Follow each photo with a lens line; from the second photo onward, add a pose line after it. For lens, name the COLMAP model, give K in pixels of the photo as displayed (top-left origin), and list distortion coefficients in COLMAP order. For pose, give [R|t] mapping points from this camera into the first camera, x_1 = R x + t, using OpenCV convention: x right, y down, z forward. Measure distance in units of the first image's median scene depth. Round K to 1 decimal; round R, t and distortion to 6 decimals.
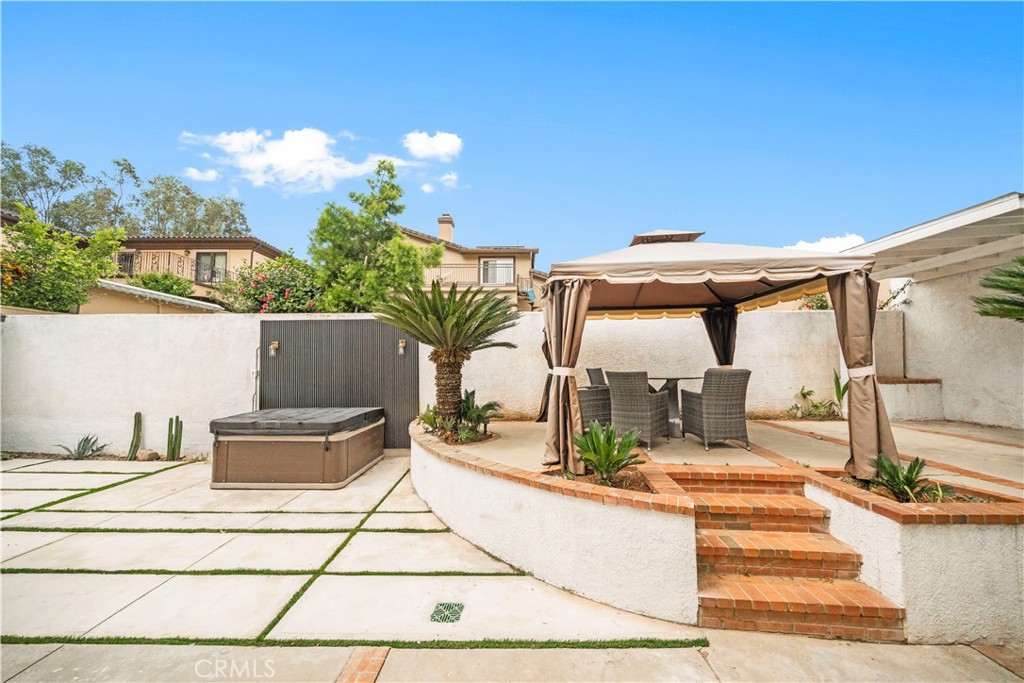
lens RADIAL K [[375.7, 0, 512.0], [0, 375.7, 341.5], [0, 0, 1]] dist [0.001029, 0.000101]
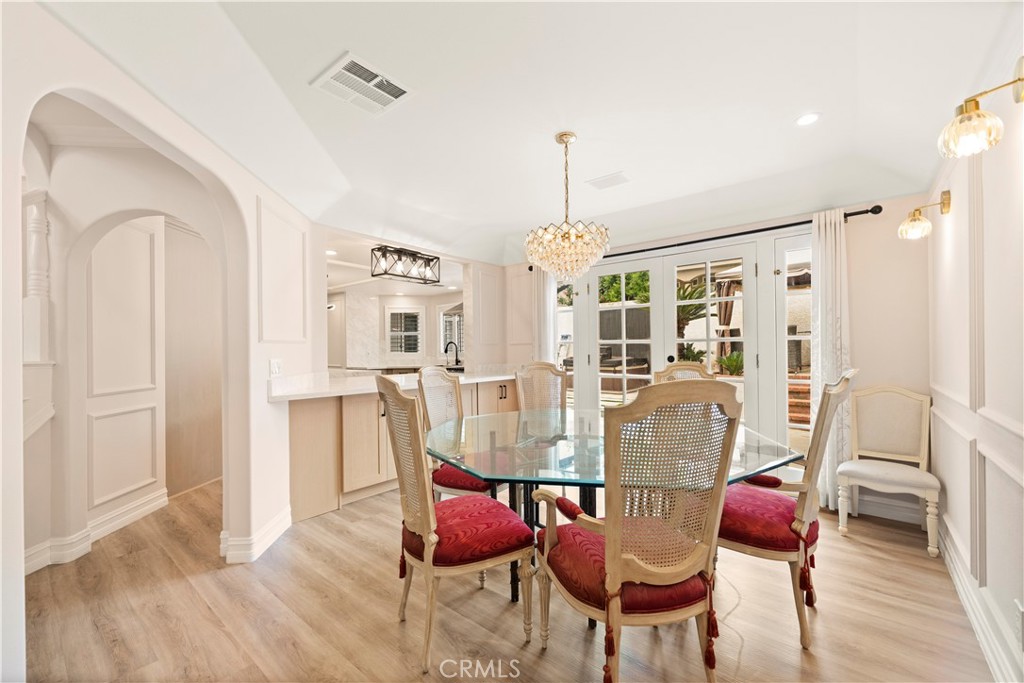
lens RADIAL K [[416.2, 0, 512.0], [0, 416.2, 341.5], [0, 0, 1]] dist [0.000264, 0.000003]
pose [[0.768911, -0.014306, -0.639195, 2.892669], [0.050824, 0.997954, 0.038802, 0.050197], [0.637332, -0.062322, 0.768065, -5.955459]]
